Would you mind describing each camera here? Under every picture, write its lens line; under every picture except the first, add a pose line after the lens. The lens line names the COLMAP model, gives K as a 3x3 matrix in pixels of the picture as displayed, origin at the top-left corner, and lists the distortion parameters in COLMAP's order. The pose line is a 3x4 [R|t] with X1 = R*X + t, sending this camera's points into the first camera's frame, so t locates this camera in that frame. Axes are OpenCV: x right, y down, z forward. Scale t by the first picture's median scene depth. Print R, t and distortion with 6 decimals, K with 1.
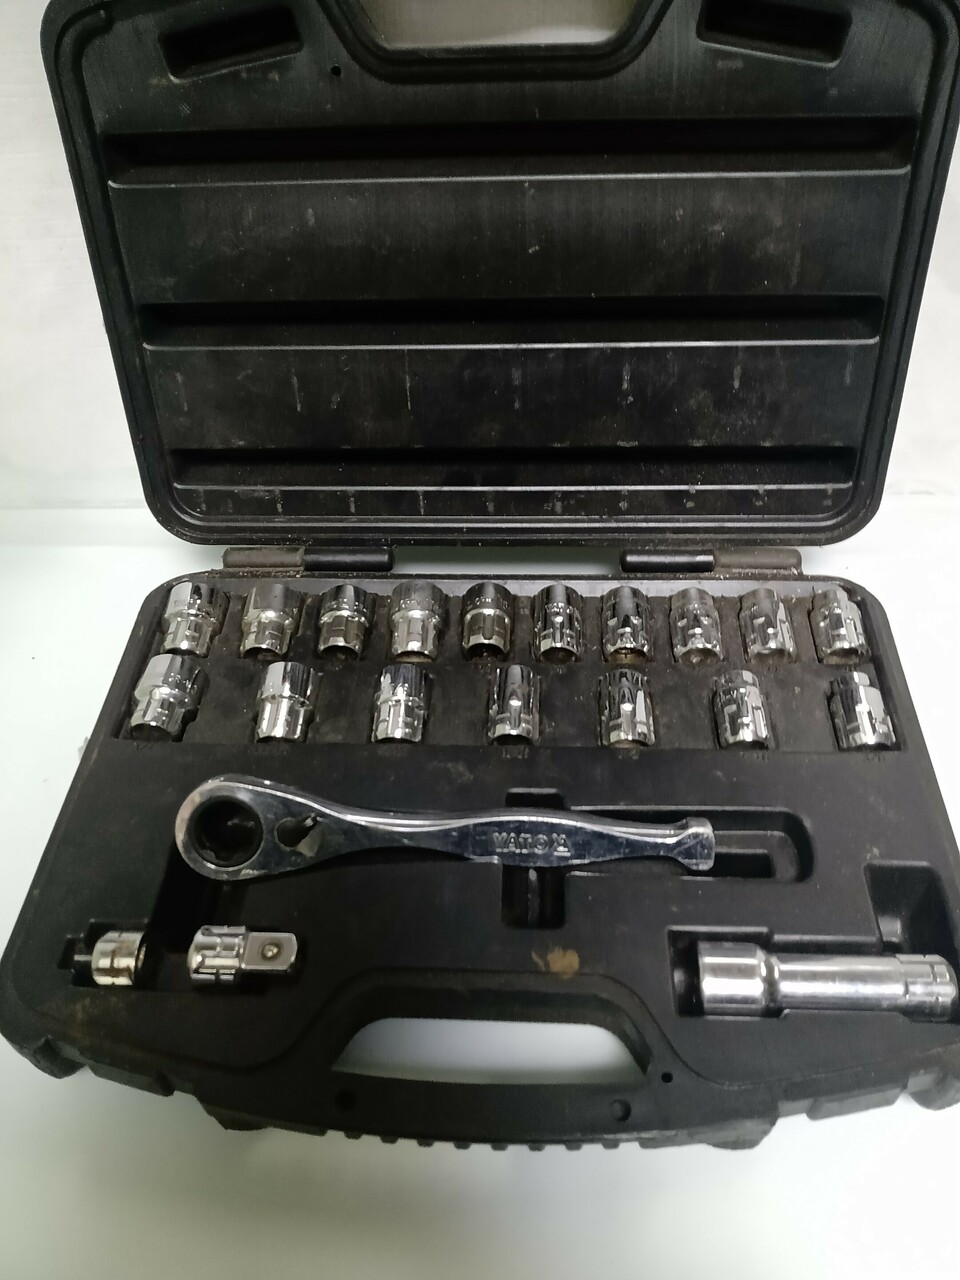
lens RADIAL K [[1029.4, 0, 480.0], [0, 1029.4, 640.0], [0, 0, 1]] dist [0.040482, -0.096343]
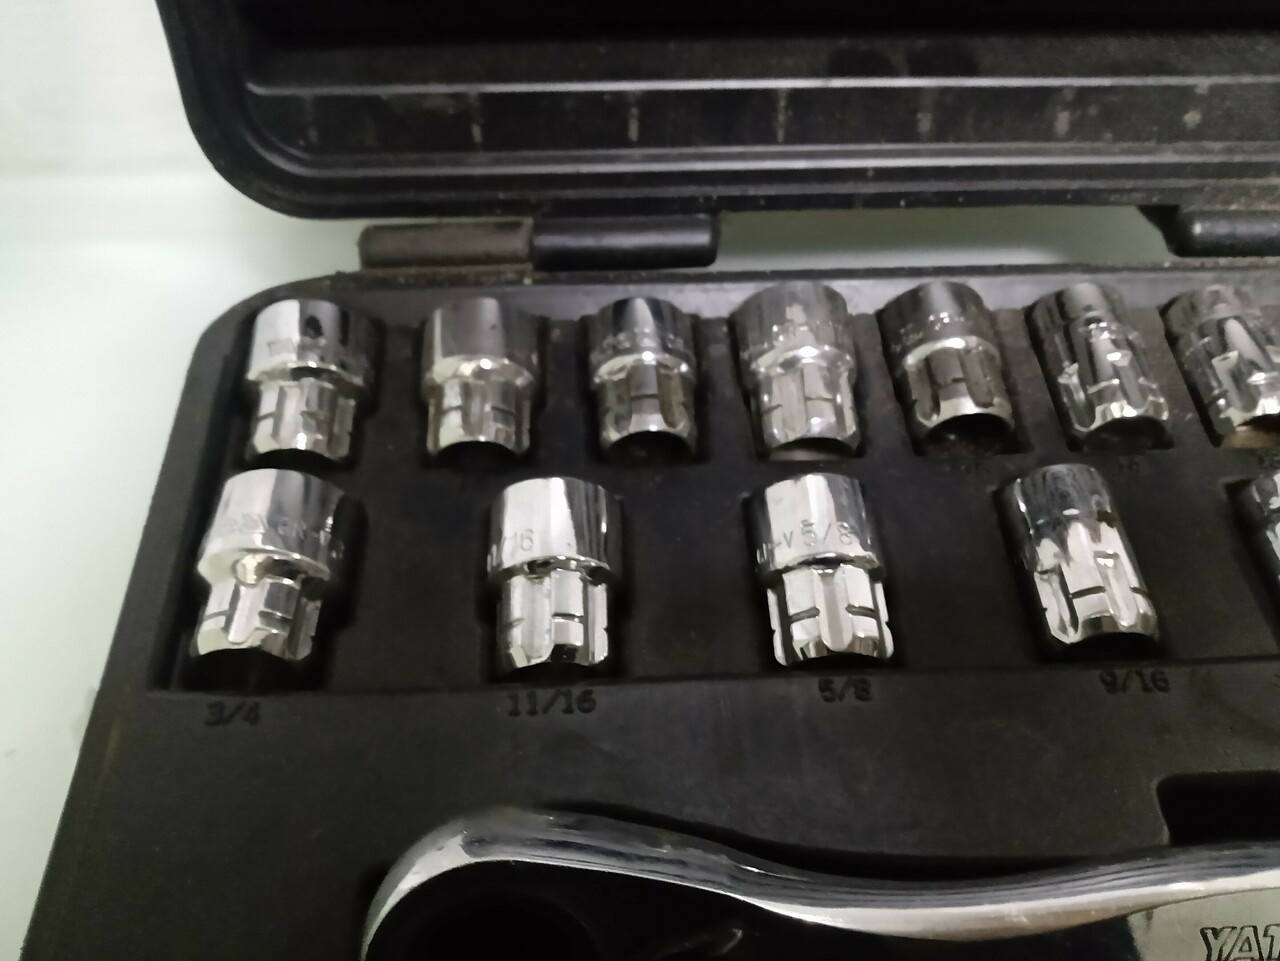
lens RADIAL K [[954.2, 0, 634.2], [0, 954.2, 502.6], [0, 0, 1]] dist [0.011827, -0.061657]
pose [[0.993388, -0.050580, 0.103059, -0.188797], [0.034823, 0.988176, 0.149319, -0.026466], [-0.109393, -0.144743, 0.983404, 0.579247]]
